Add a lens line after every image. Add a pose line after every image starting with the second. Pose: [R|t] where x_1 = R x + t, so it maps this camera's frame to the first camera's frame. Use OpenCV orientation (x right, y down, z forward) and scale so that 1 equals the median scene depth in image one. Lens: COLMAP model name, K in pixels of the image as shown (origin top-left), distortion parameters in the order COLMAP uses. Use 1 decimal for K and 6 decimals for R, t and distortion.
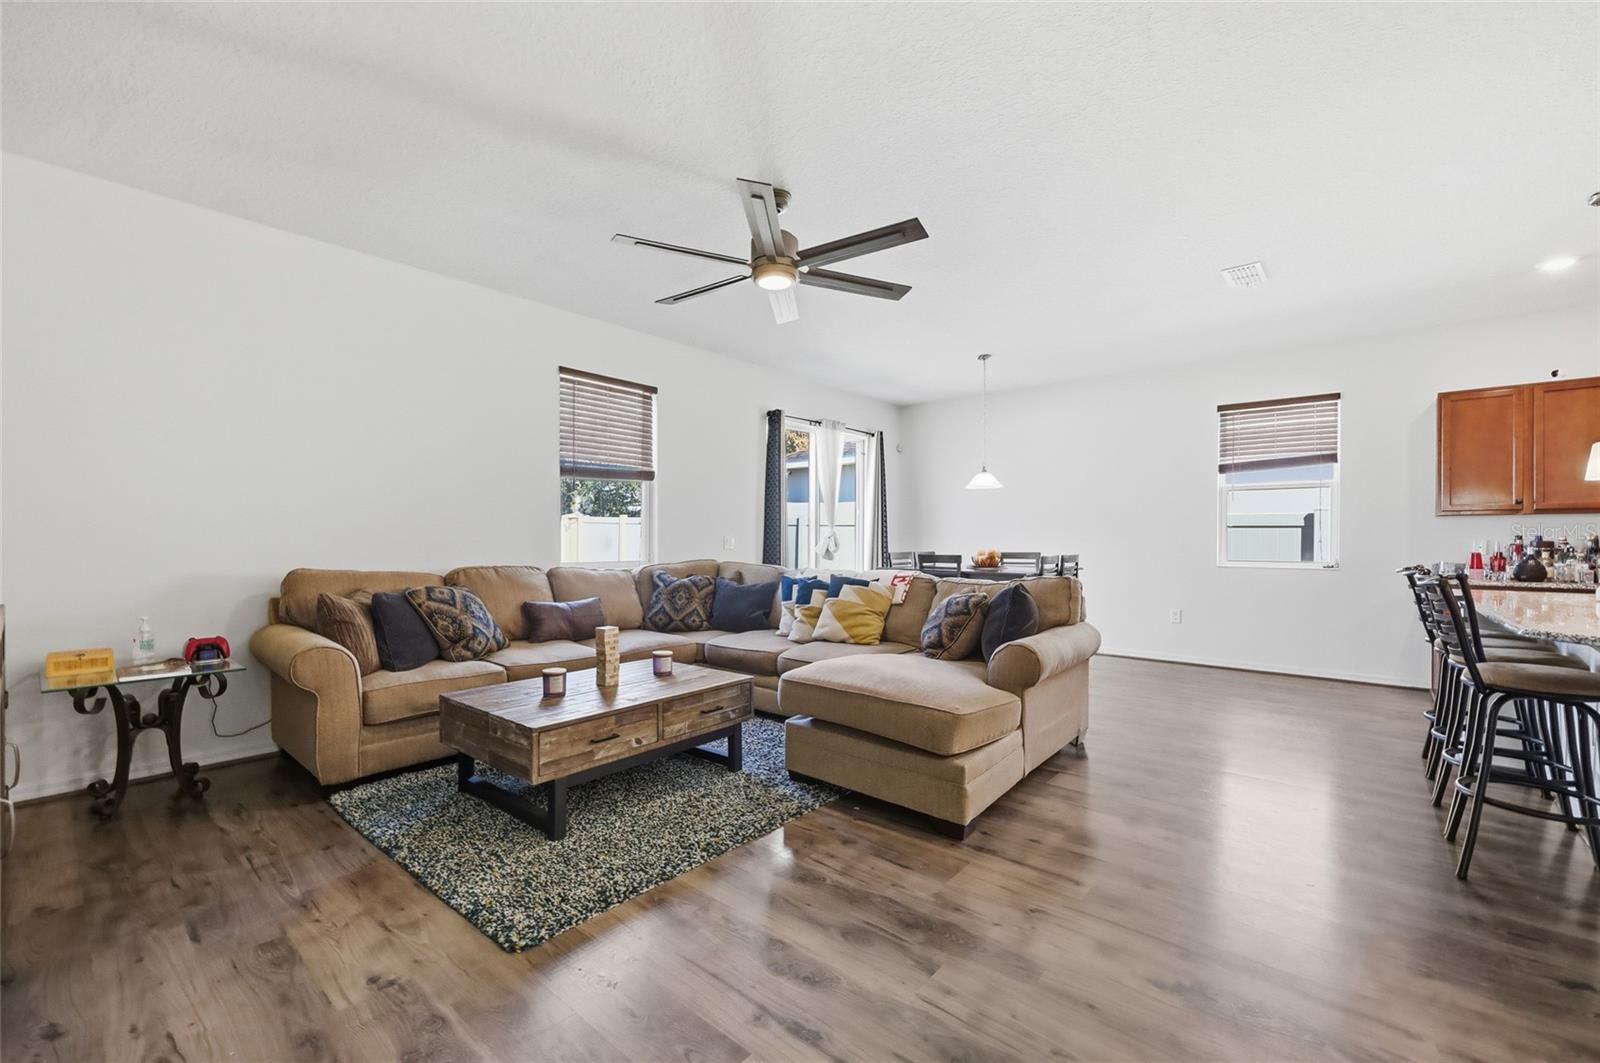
lens RADIAL K [[643.3, 0, 795.1], [0, 643.3, 534.3], [0, 0, 1]] dist [0.004004, -0.000646]
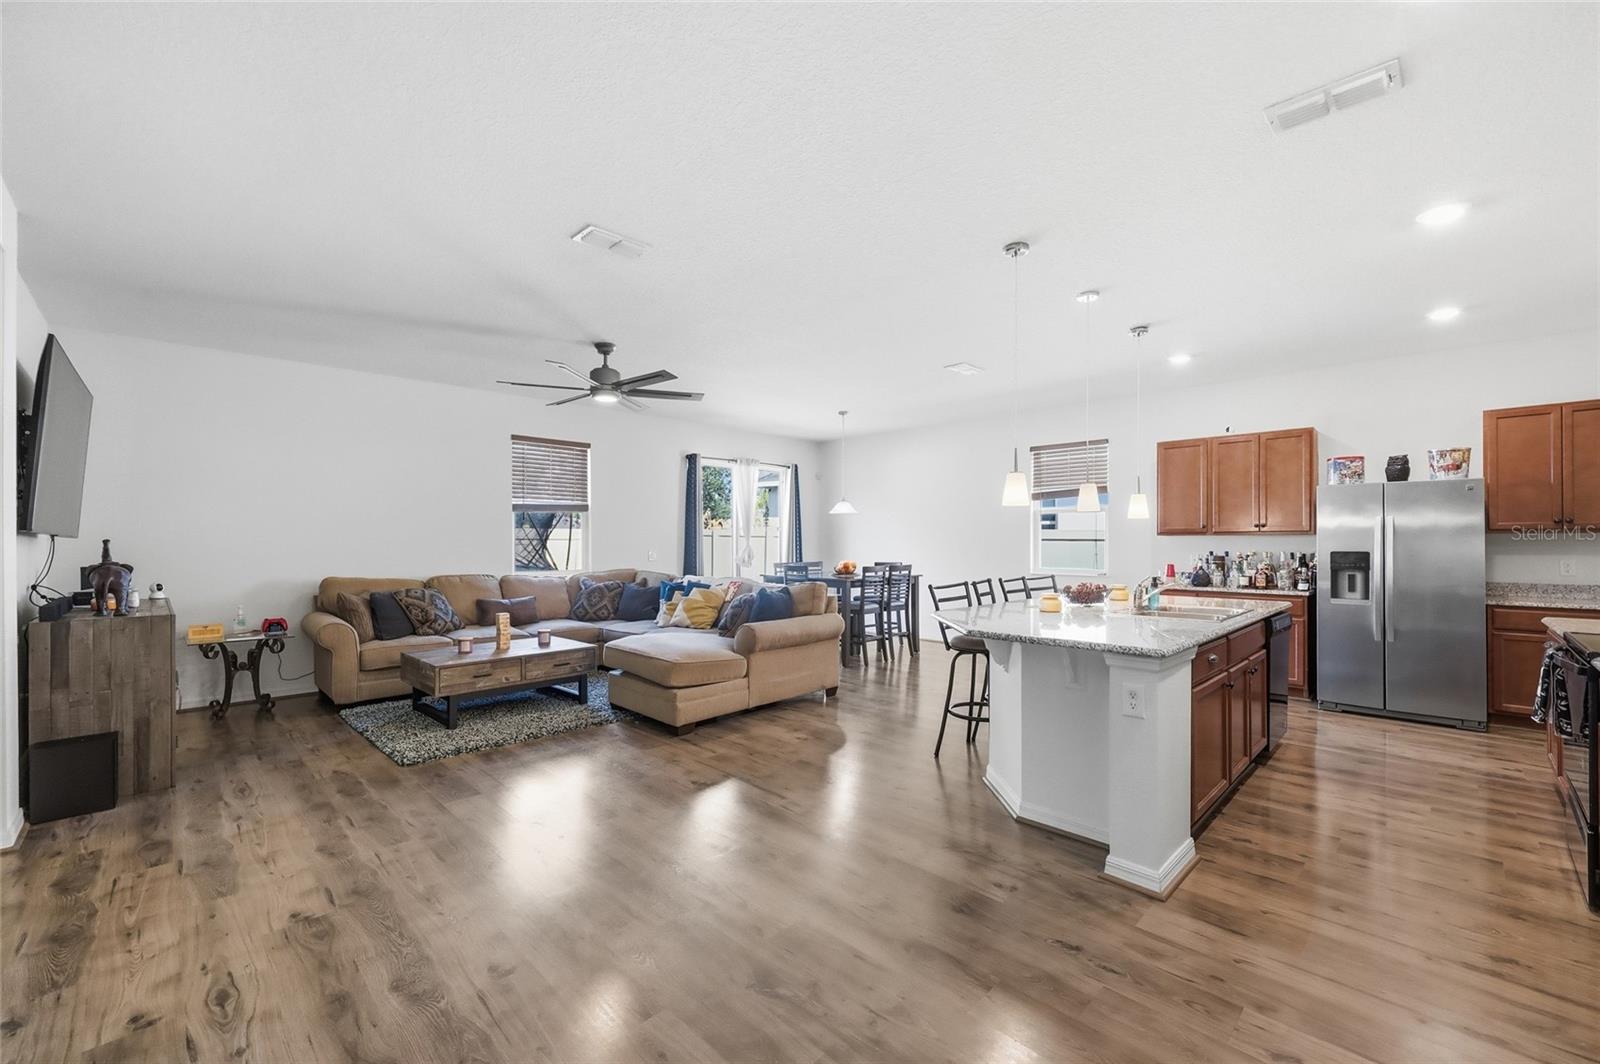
lens RADIAL K [[643.3, 0, 805.1], [0, 643.3, 534.6], [0, 0, 1]] dist [0.004004, -0.000646]
pose [[0.996856, -0.004853, -0.079088, 0.586490], [0.004531, 0.999981, -0.004245, -0.044481], [0.079107, 0.003874, 0.996859, -0.553323]]
